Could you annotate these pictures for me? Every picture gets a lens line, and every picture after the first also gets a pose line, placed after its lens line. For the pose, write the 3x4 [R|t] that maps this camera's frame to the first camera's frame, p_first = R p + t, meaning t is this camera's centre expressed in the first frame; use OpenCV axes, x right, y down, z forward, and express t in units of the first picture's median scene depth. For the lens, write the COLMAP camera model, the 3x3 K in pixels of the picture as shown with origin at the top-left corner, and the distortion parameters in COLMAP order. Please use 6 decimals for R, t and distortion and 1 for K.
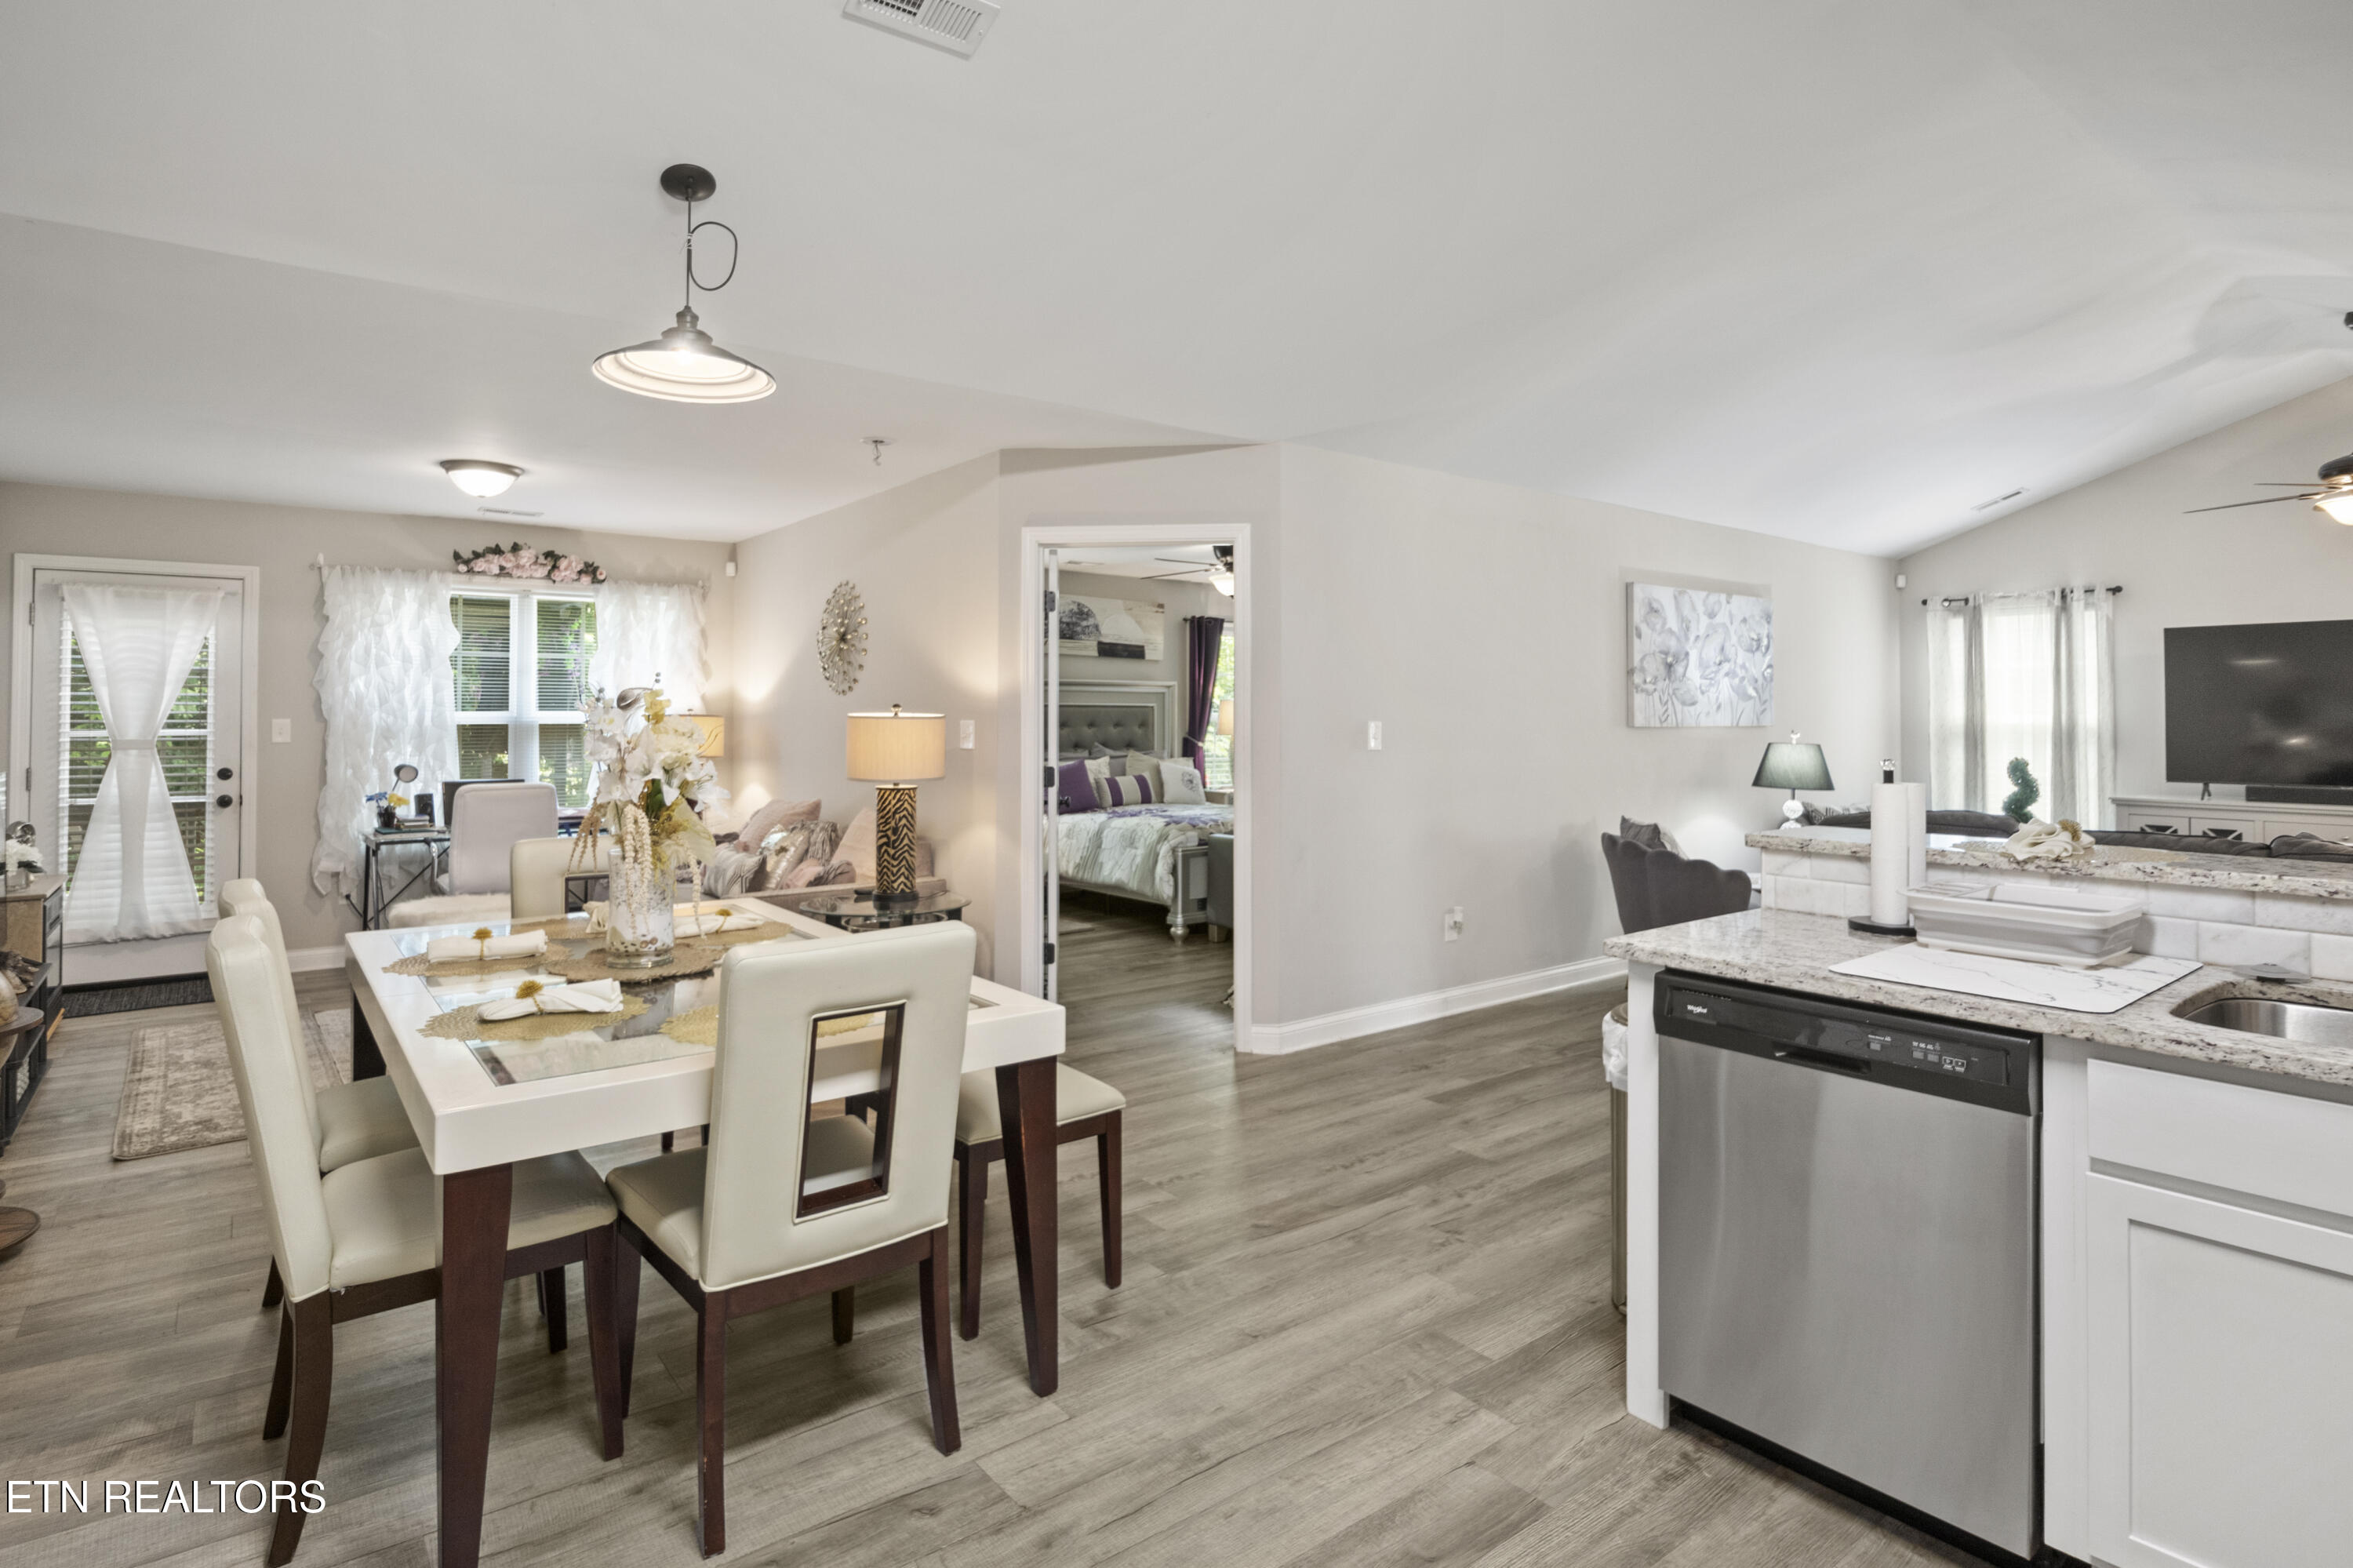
lens RADIAL K [[1185.8, 0, 1180.2], [0, 1185.8, 693.3], [0, 0, 1]] dist [-0.014578, -0.000540]
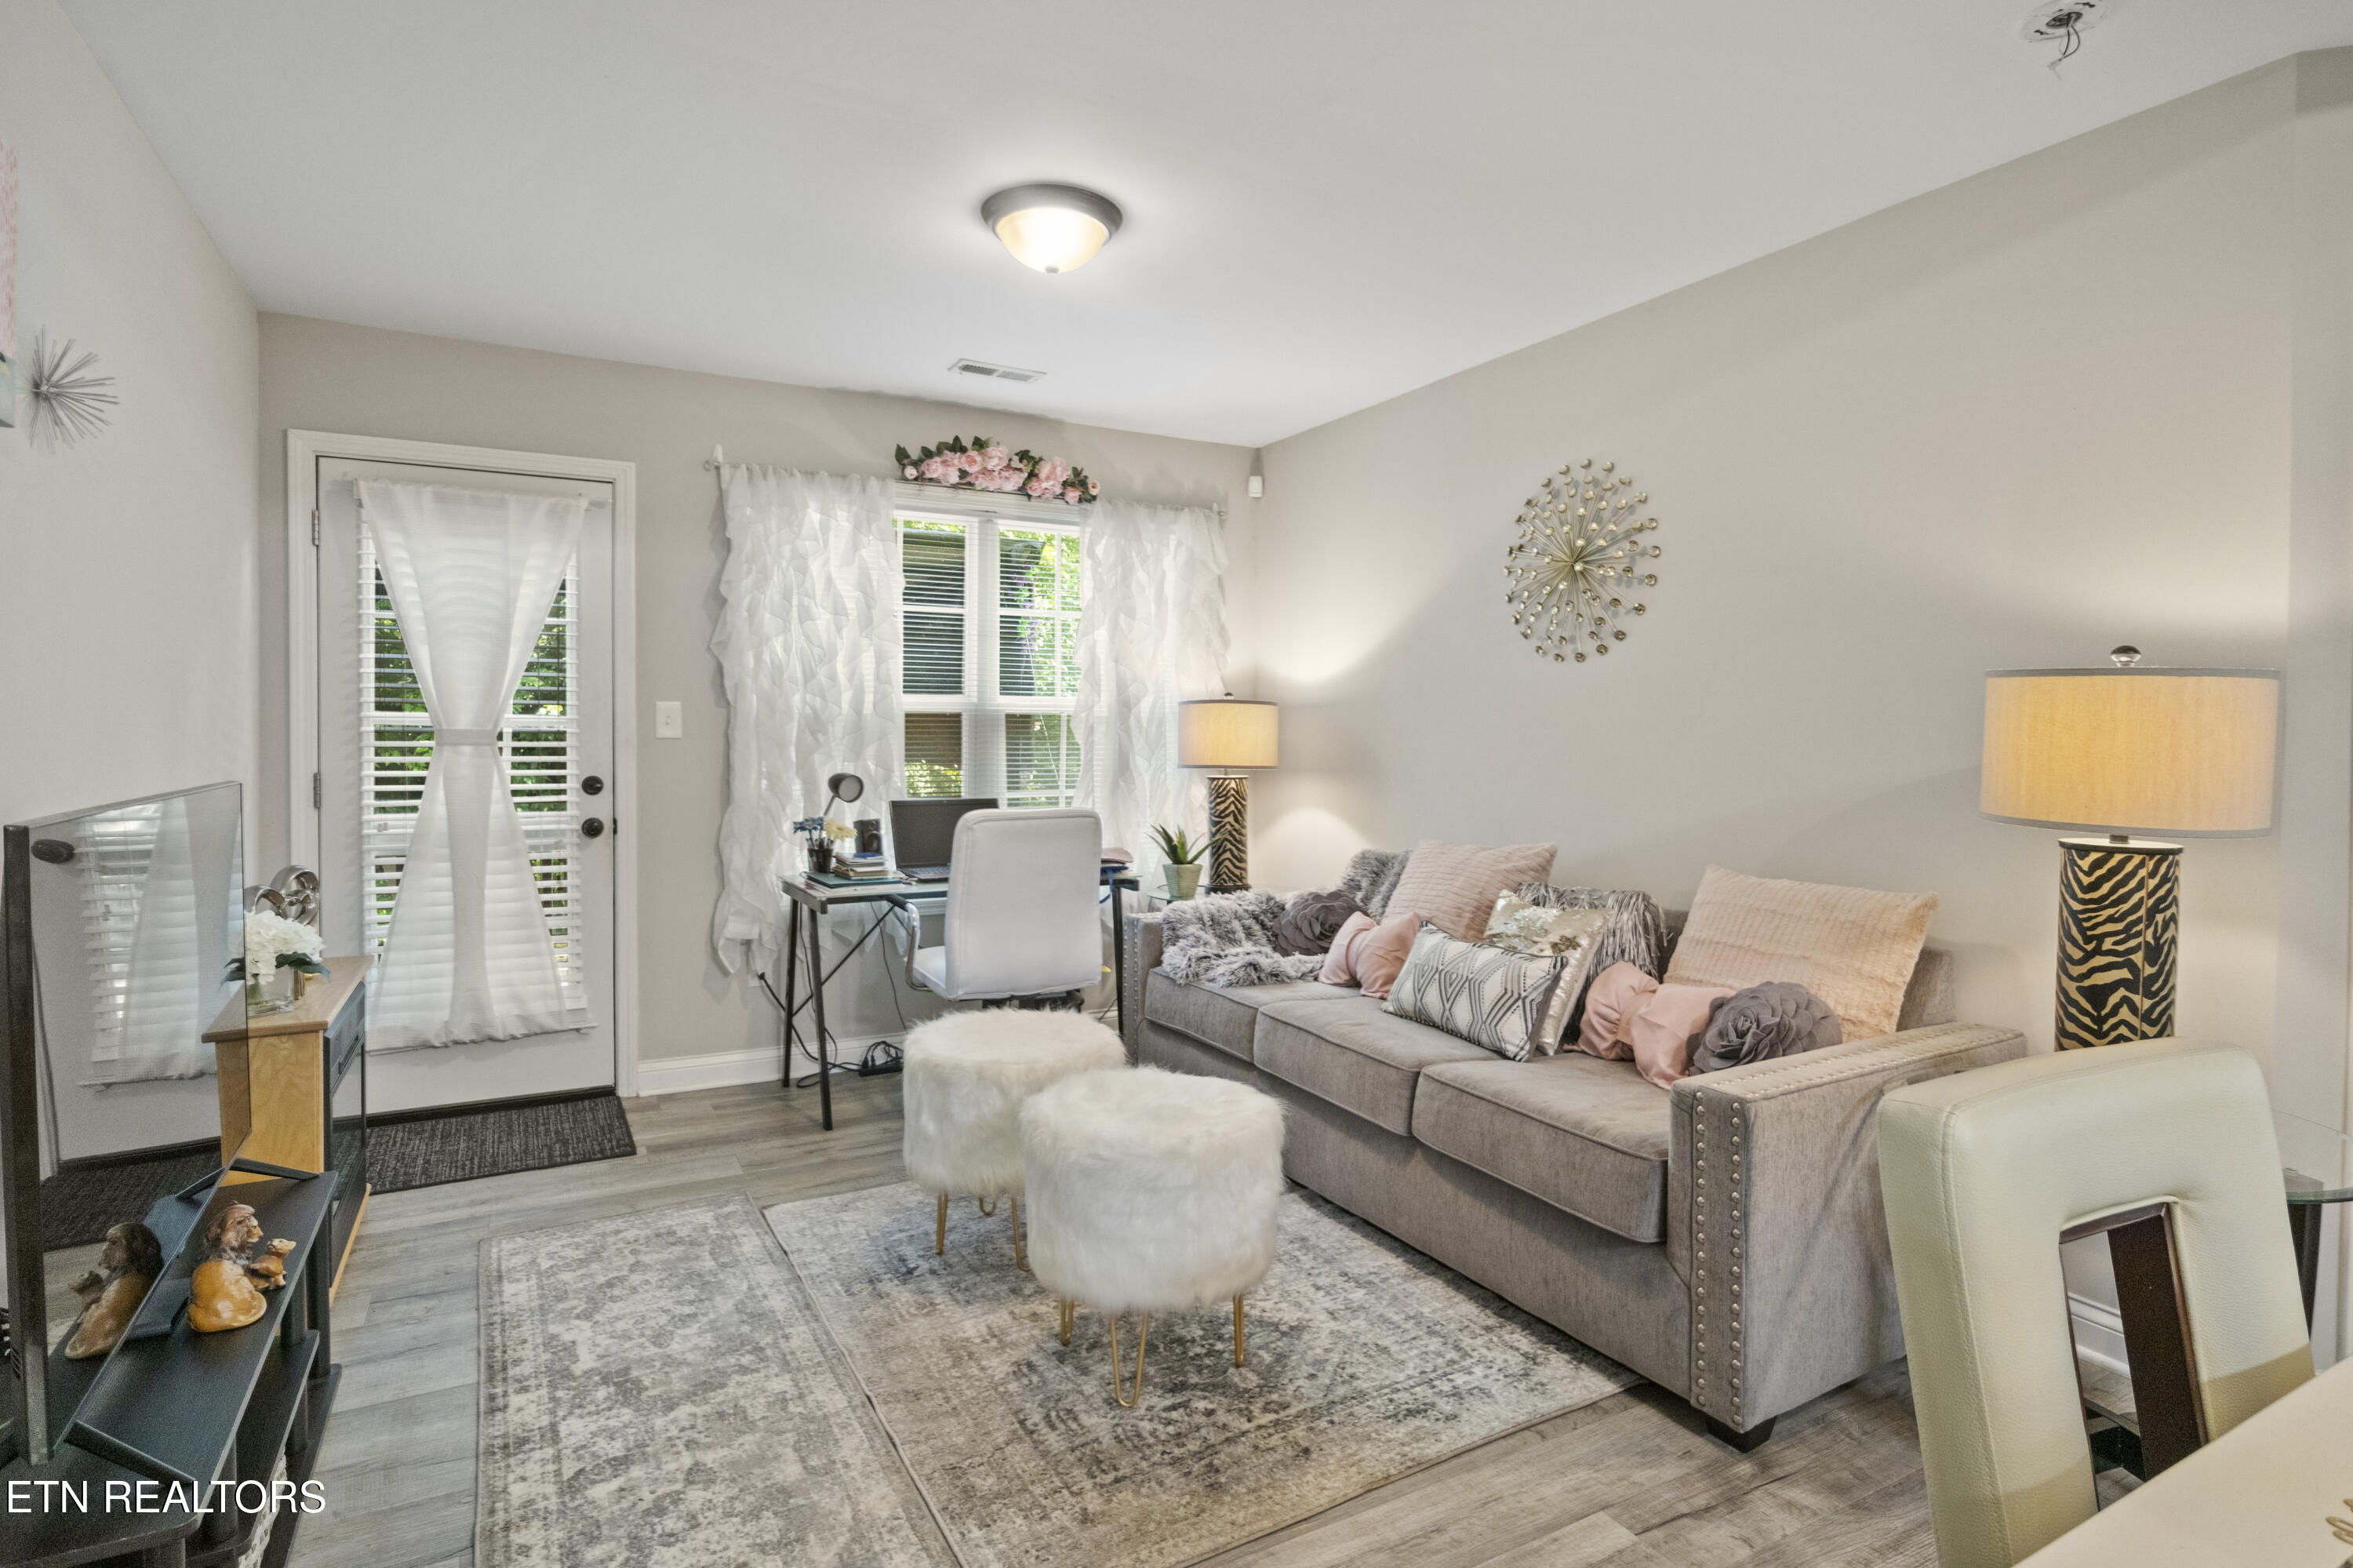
lens RADIAL K [[1187.5, 0, 1185.2], [0, 1187.5, 755.9], [0, 0, 1]] dist [-0.011207, 0.006154]
pose [[0.985723, 0.010290, -0.168059, -0.369066], [-0.003473, 0.999161, 0.040808, 0.023818], [0.168338, -0.039642, 0.984932, 0.398464]]
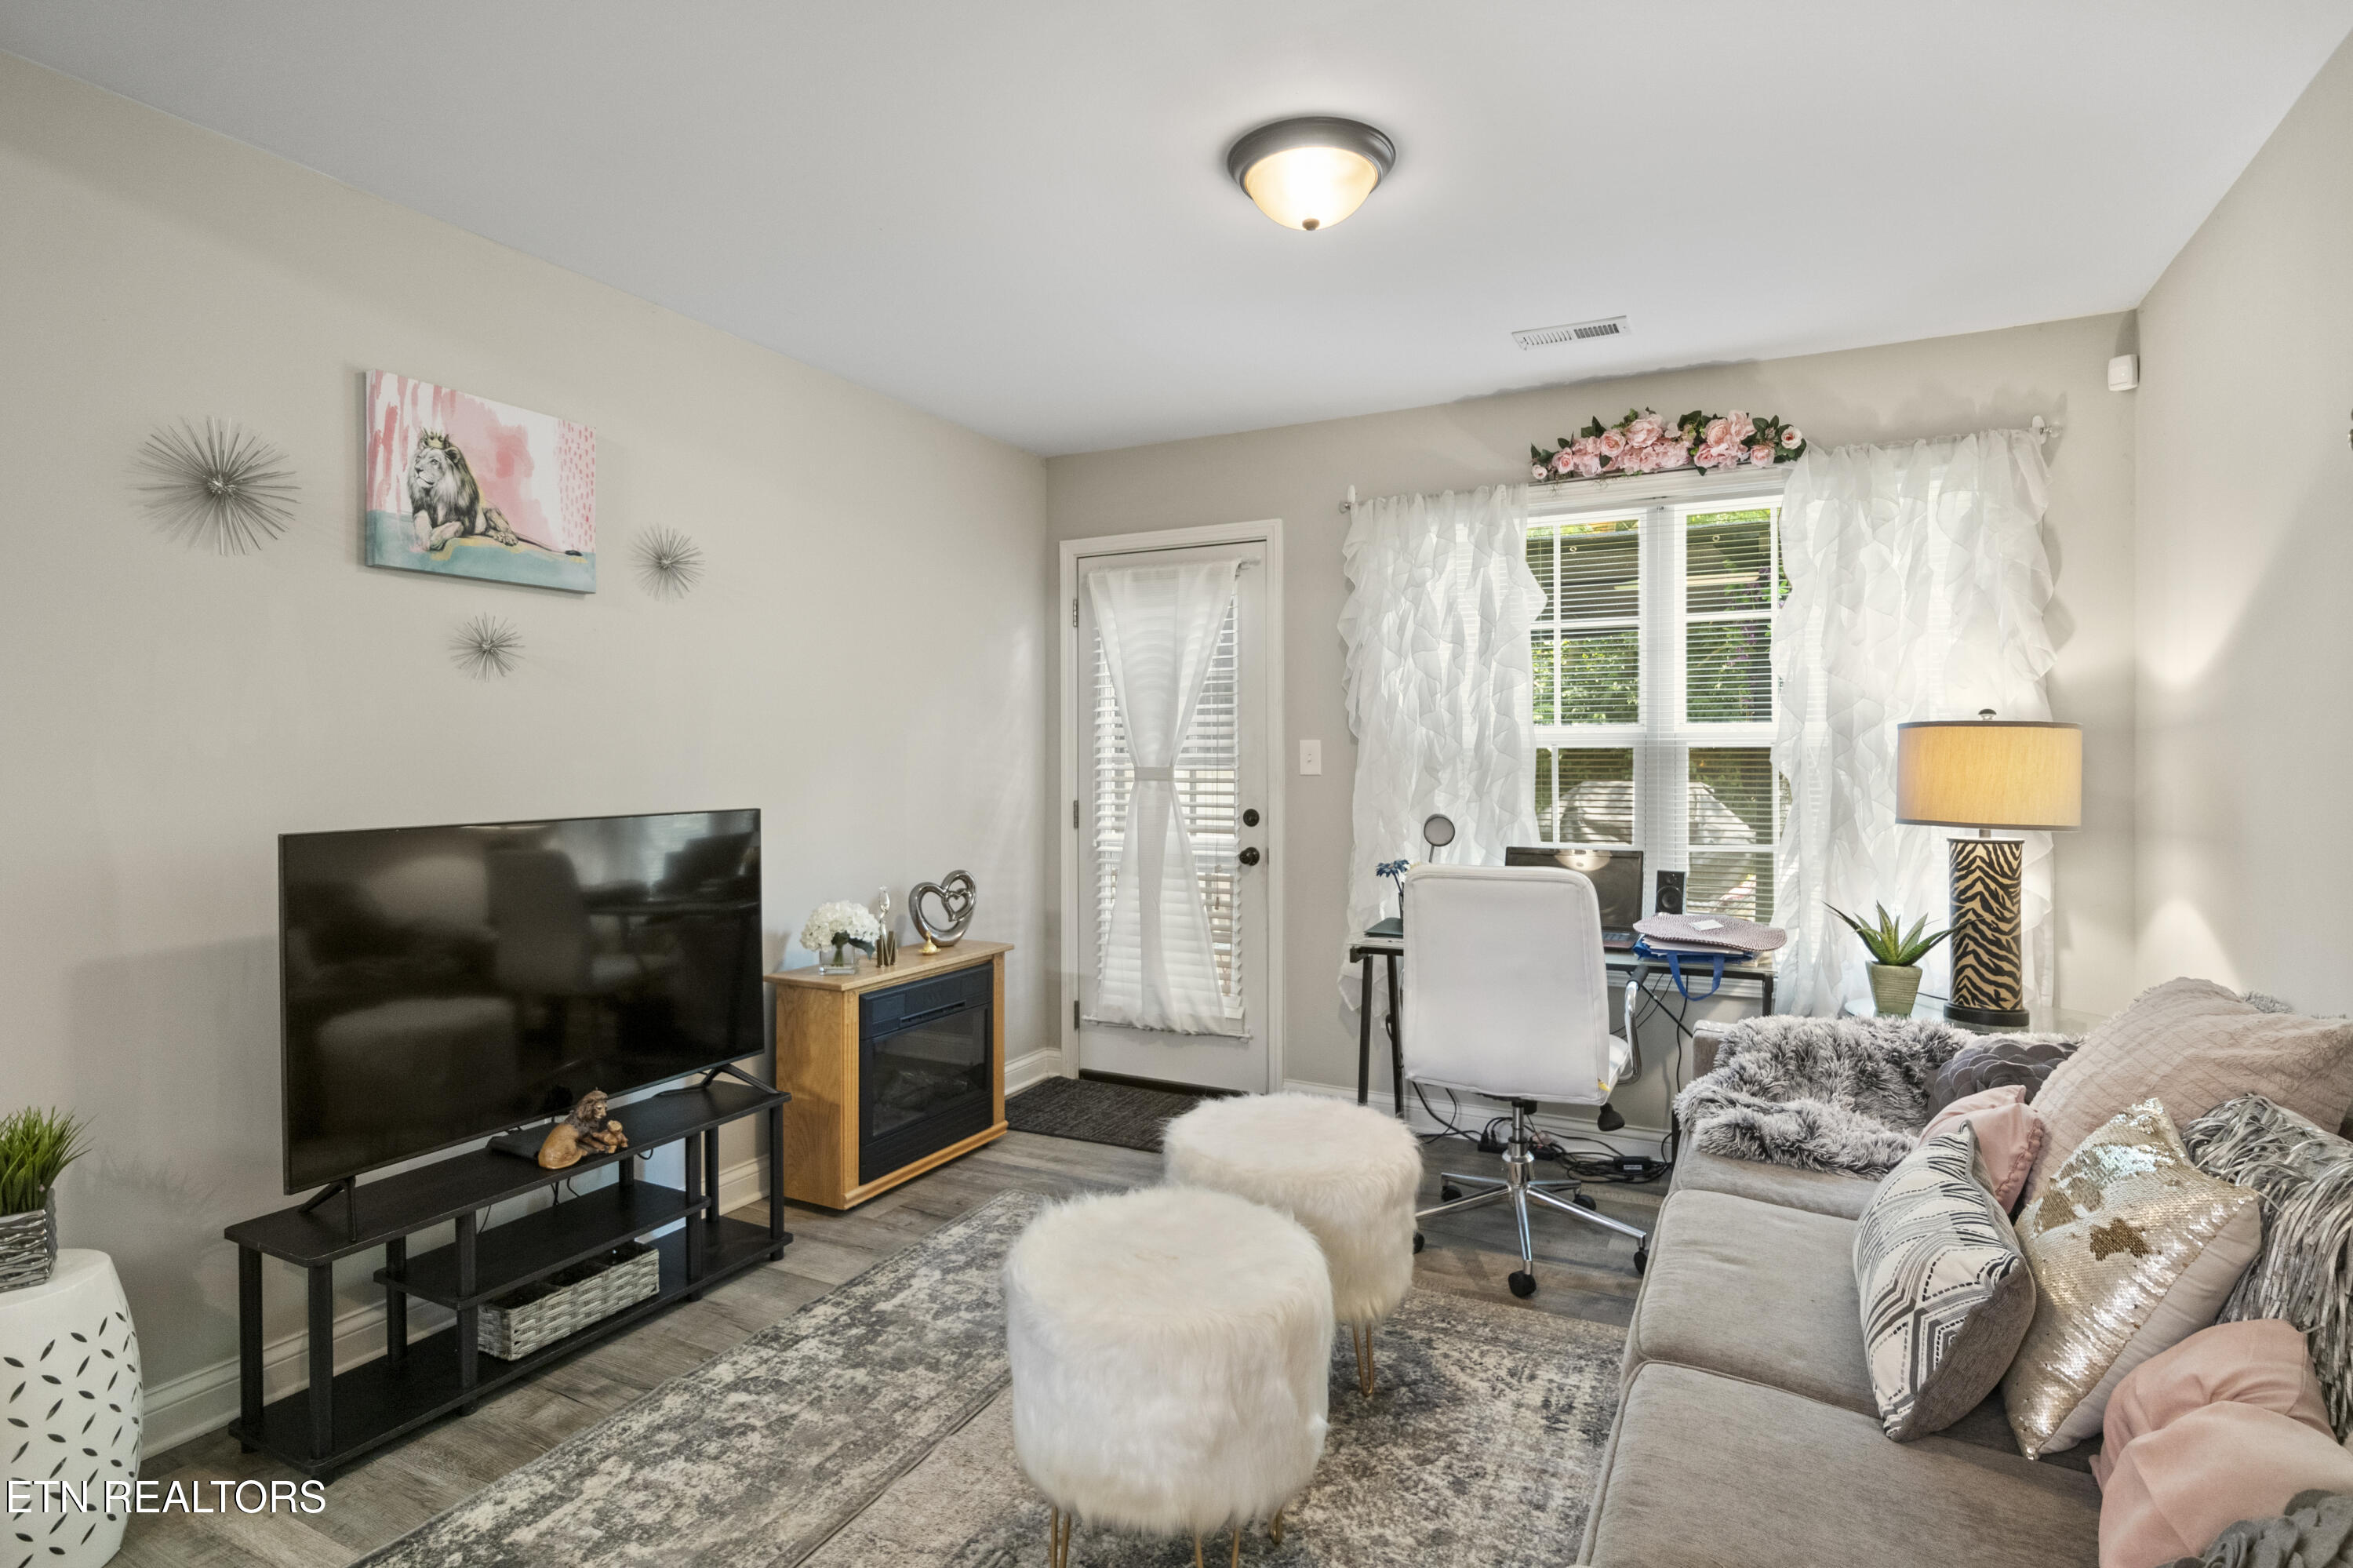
lens RADIAL K [[1187.5, 0, 1185.2], [0, 1187.5, 755.9], [0, 0, 1]] dist [-0.011207, 0.006154]
pose [[0.420195, 0.000323, -0.907434, -0.172635], [0.018045, 0.999799, 0.008712, 0.023530], [0.907255, -0.020036, 0.420104, 0.638035]]
